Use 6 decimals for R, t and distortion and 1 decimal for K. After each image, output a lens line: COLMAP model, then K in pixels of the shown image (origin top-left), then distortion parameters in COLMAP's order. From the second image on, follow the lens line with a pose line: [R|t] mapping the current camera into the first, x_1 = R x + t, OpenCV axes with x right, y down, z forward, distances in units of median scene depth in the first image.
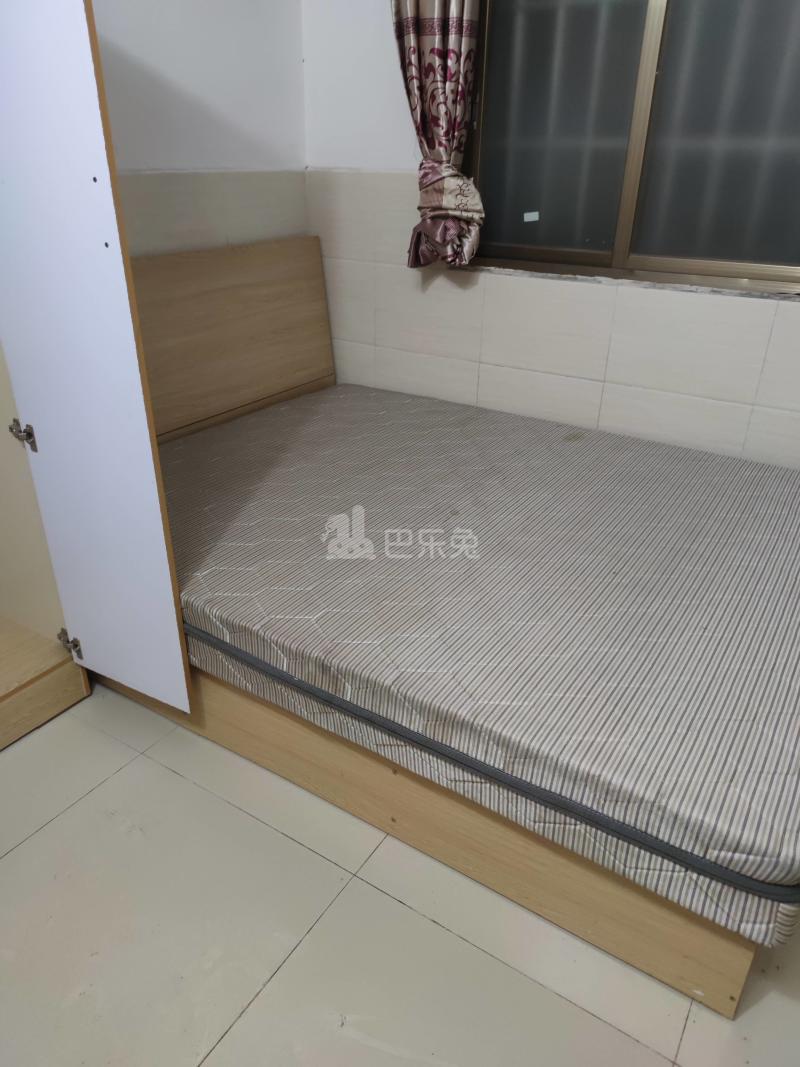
lens RADIAL K [[746.9, 0, 396.4], [0, 746.9, 534.7], [0, 0, 1]] dist [0.005668, -0.003399]
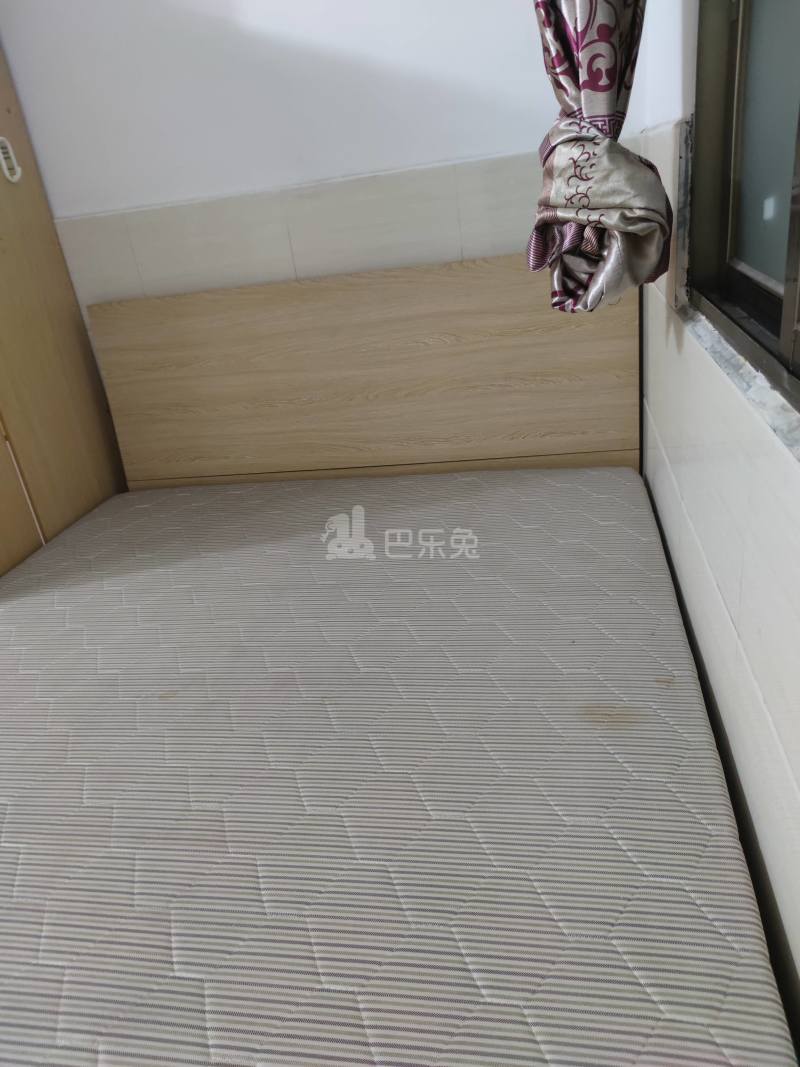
lens RADIAL K [[746.9, 0, 398.4], [0, 746.9, 531.0], [0, 0, 1]] dist [0.005668, -0.003399]
pose [[0.405789, 0.328858, -0.852753, 0.550353], [-0.301649, 0.928932, 0.214694, -0.302031], [0.862753, 0.170111, 0.476150, 0.690374]]
